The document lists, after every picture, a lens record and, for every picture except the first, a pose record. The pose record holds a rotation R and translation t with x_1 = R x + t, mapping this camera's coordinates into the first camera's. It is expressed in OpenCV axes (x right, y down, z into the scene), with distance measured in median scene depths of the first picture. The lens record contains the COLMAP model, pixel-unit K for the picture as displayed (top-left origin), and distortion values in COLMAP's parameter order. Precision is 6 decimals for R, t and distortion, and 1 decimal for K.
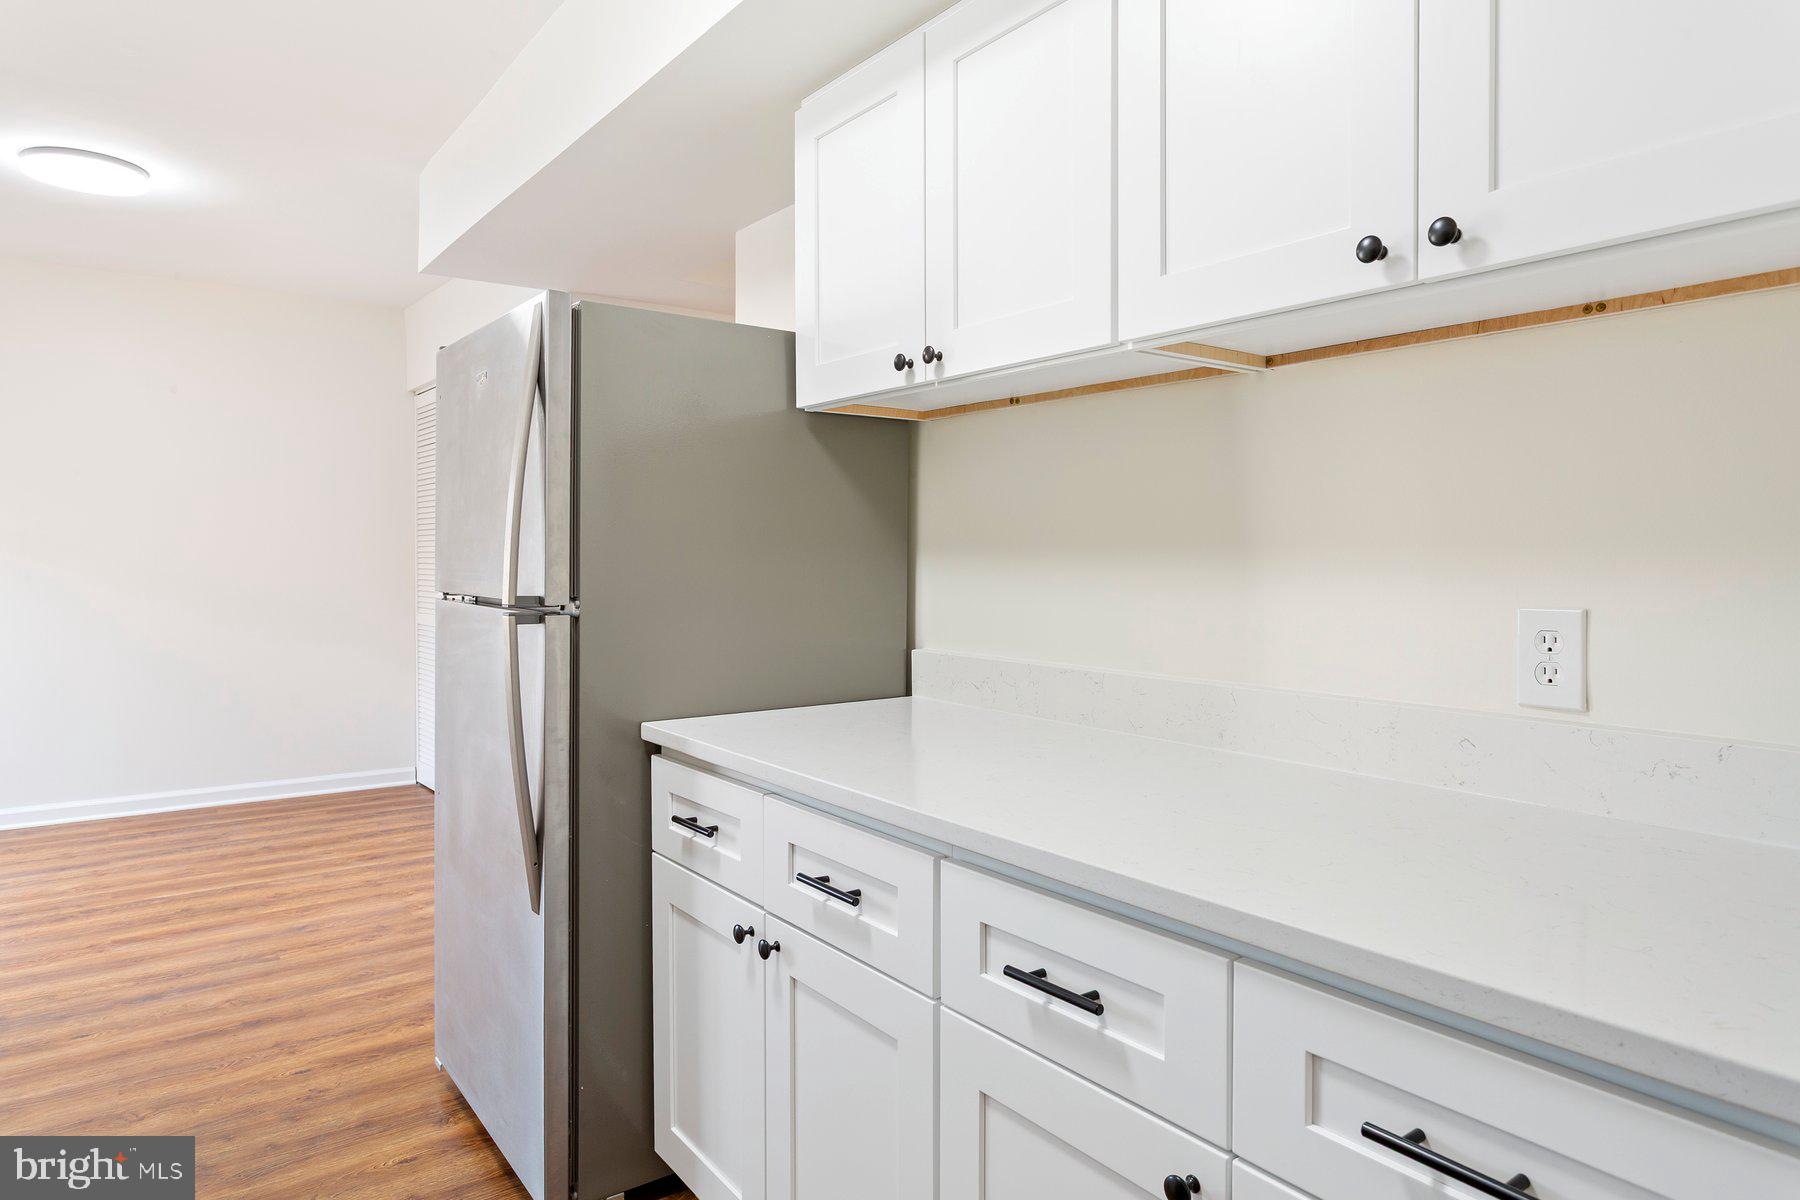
lens RADIAL K [[1089.1, 0, 924.1], [0, 1089.1, 566.3], [0, 0, 1]] dist [-0.015062, 0.007246]
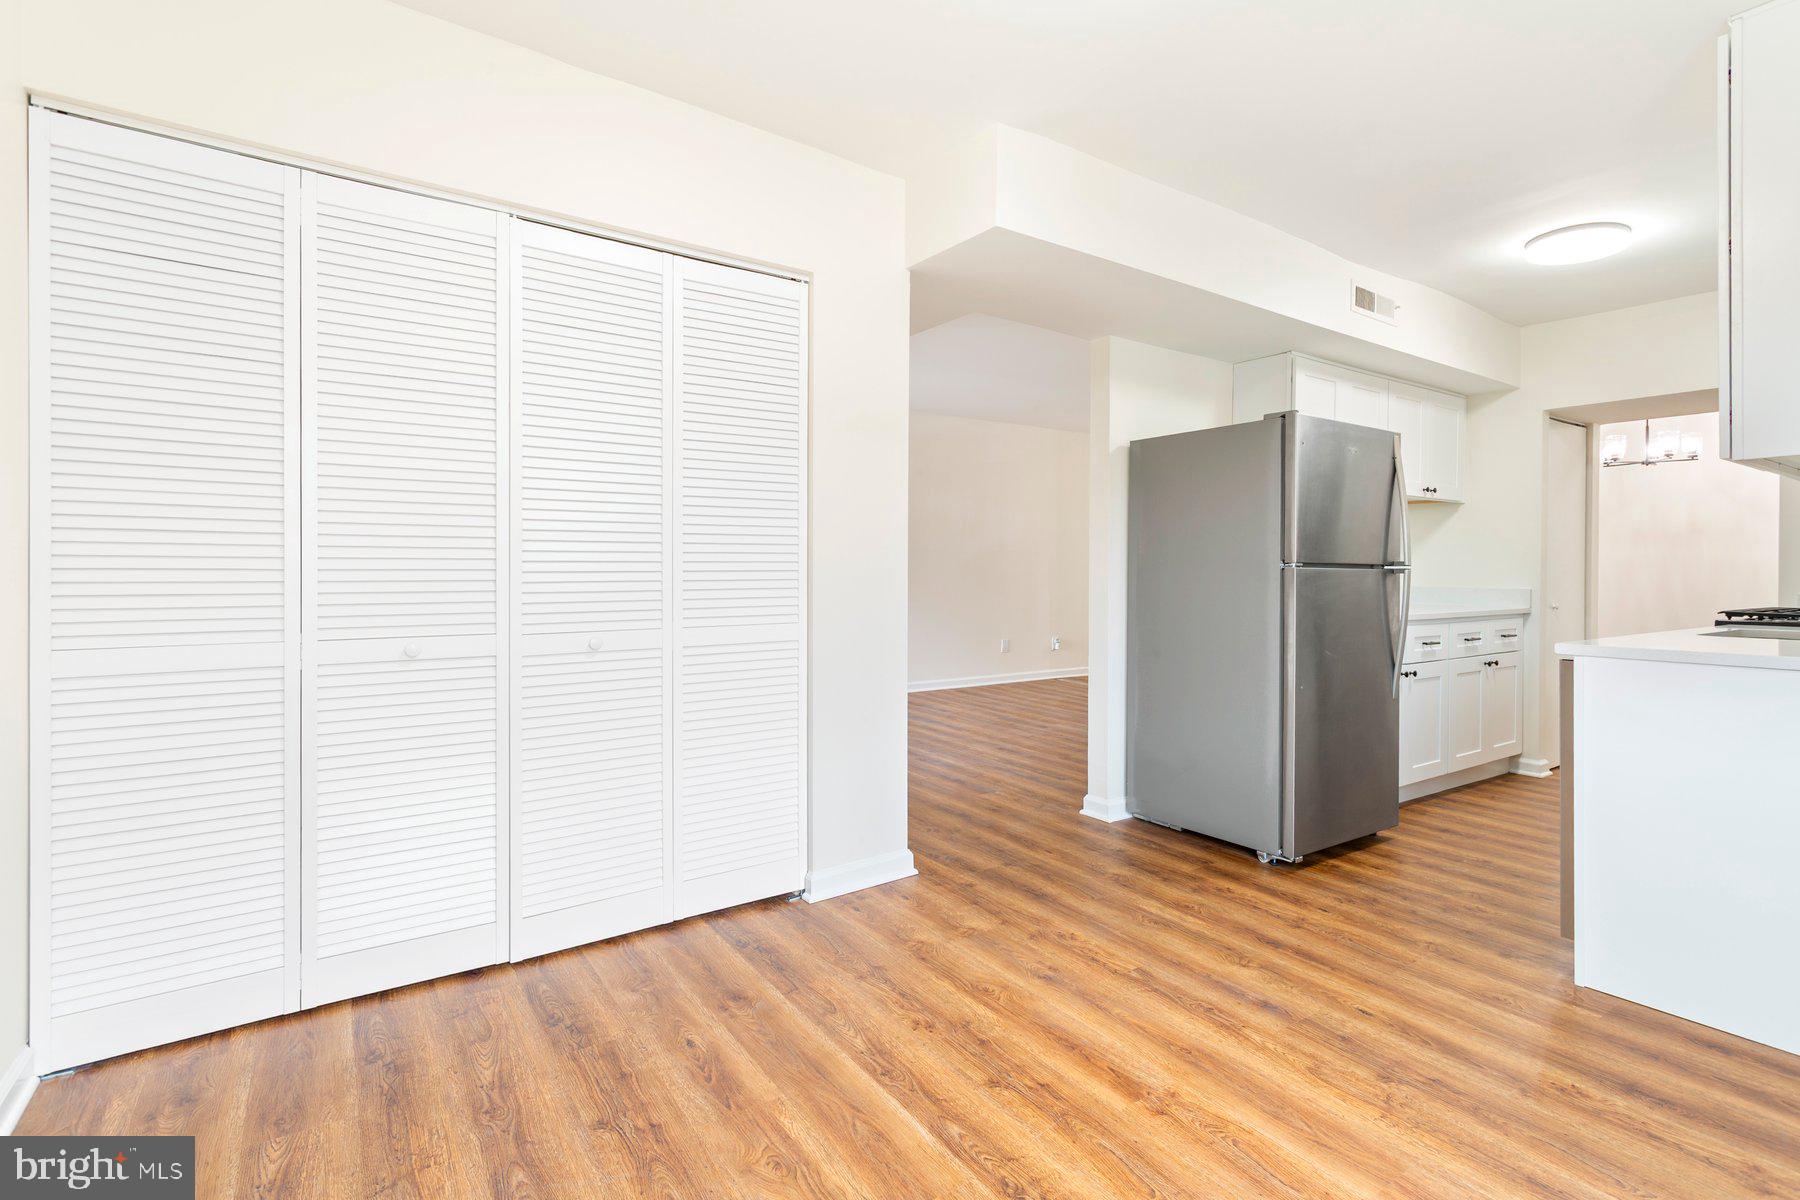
lens RADIAL K [[870.8, 0, 908.5], [0, 870.8, 581.9], [0, 0, 1]] dist [-0.004529, 0.001049]
pose [[0.053035, -0.031411, 0.998099, -1.868214], [-0.001085, 0.999503, 0.031513, 0.015472], [-0.998592, -0.002754, 0.052974, 1.620244]]
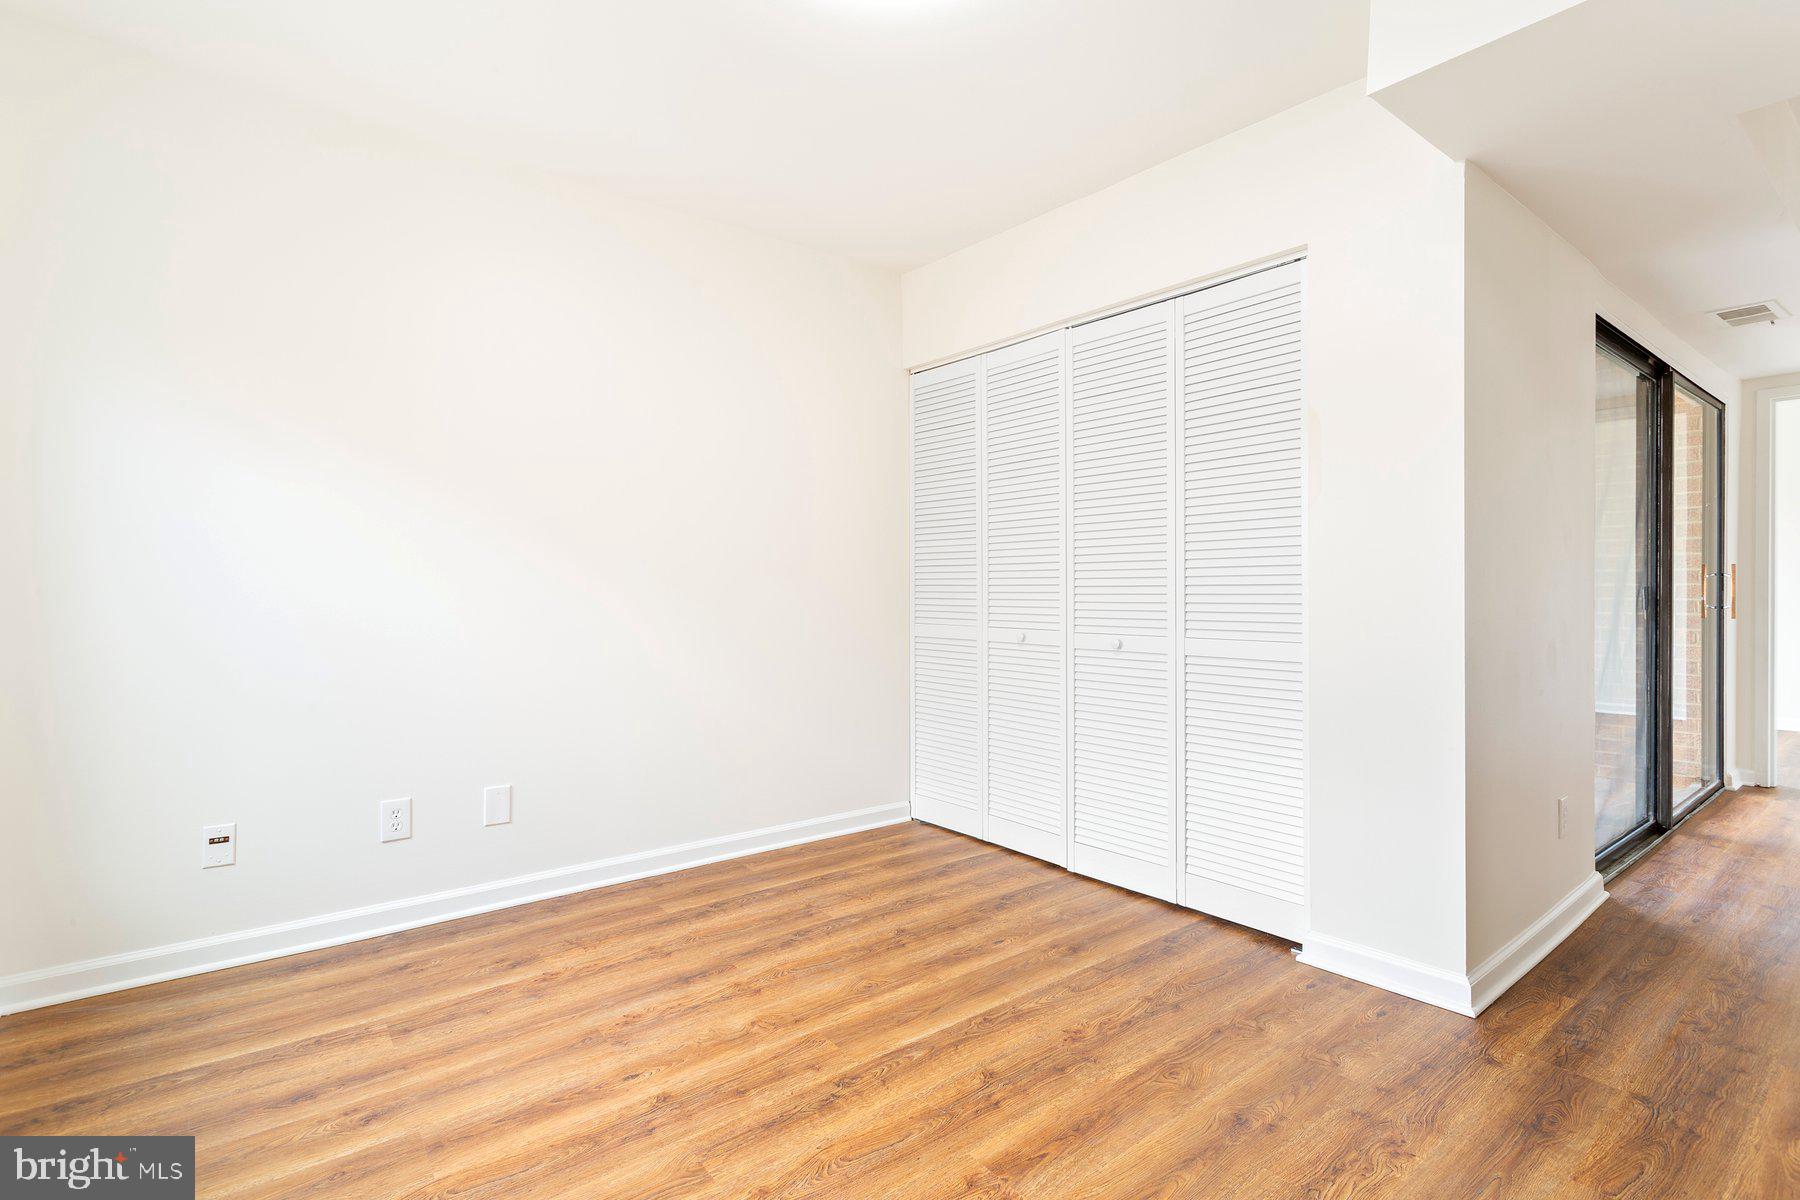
lens RADIAL K [[870.8, 0, 908.3], [0, 870.8, 566.2], [0, 0, 1]] dist [-0.004529, 0.001049]
pose [[0.999930, -0.008209, 0.008529, -1.159300], [0.008392, 0.999732, -0.021571, 0.037754], [-0.008350, 0.021641, 0.999731, 0.749746]]
